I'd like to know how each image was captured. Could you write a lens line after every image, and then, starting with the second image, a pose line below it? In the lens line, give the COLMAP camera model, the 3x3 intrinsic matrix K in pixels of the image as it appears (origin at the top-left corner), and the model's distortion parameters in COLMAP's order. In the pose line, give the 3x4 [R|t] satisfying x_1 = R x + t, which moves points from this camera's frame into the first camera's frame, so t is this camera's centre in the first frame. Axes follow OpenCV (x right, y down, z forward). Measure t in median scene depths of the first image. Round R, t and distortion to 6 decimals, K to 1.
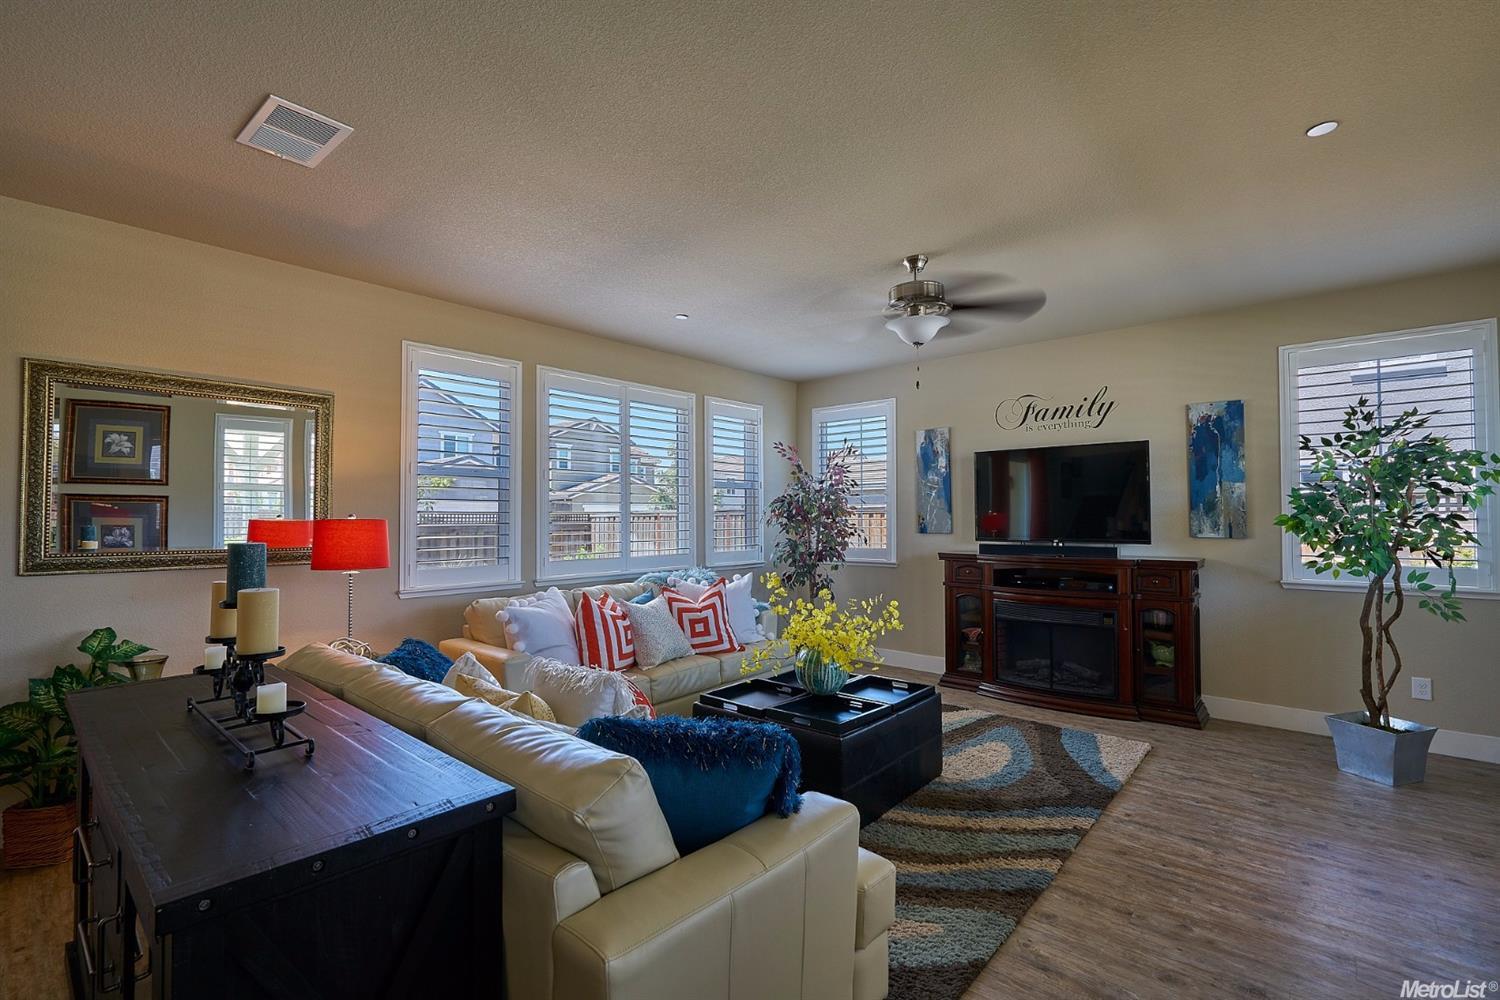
lens RADIAL K [[678.8, 0, 750.0], [0, 678.8, 500.0], [0, 0, 1]] dist [0.000832, 0.000043]
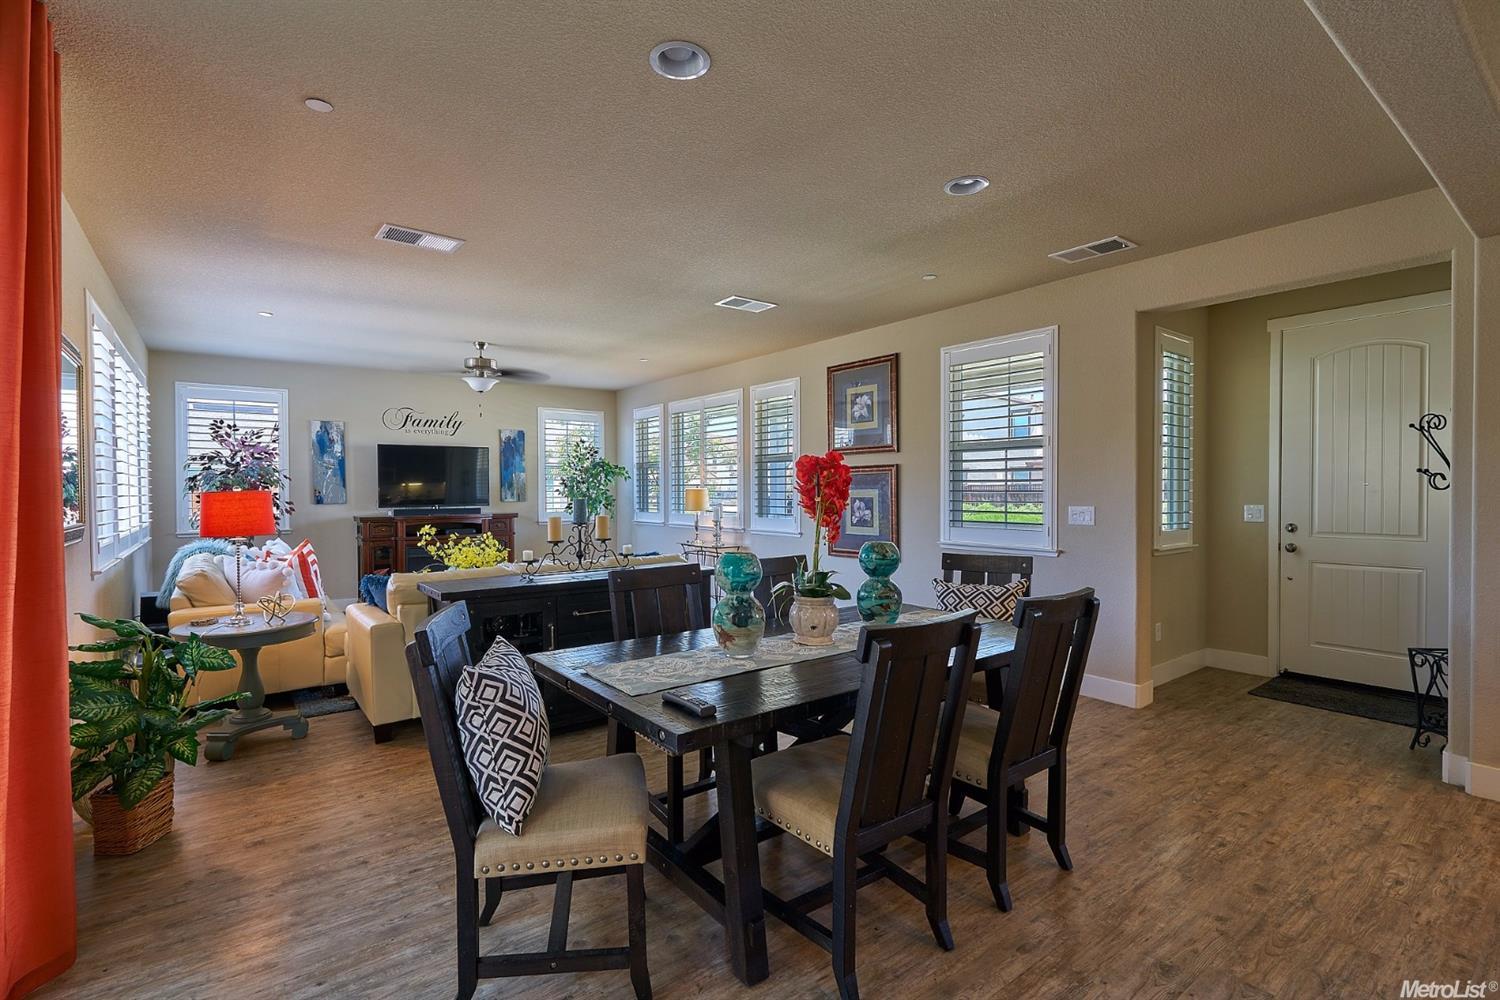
lens RADIAL K [[678.8, 0, 750.0], [0, 678.8, 500.0], [0, 0, 1]] dist [0.000832, 0.000043]
pose [[0.195001, -0.014696, 0.980693, -0.959343], [-0.023432, 0.999533, 0.019638, -0.001032], [-0.980523, -0.026809, 0.194565, -0.024965]]
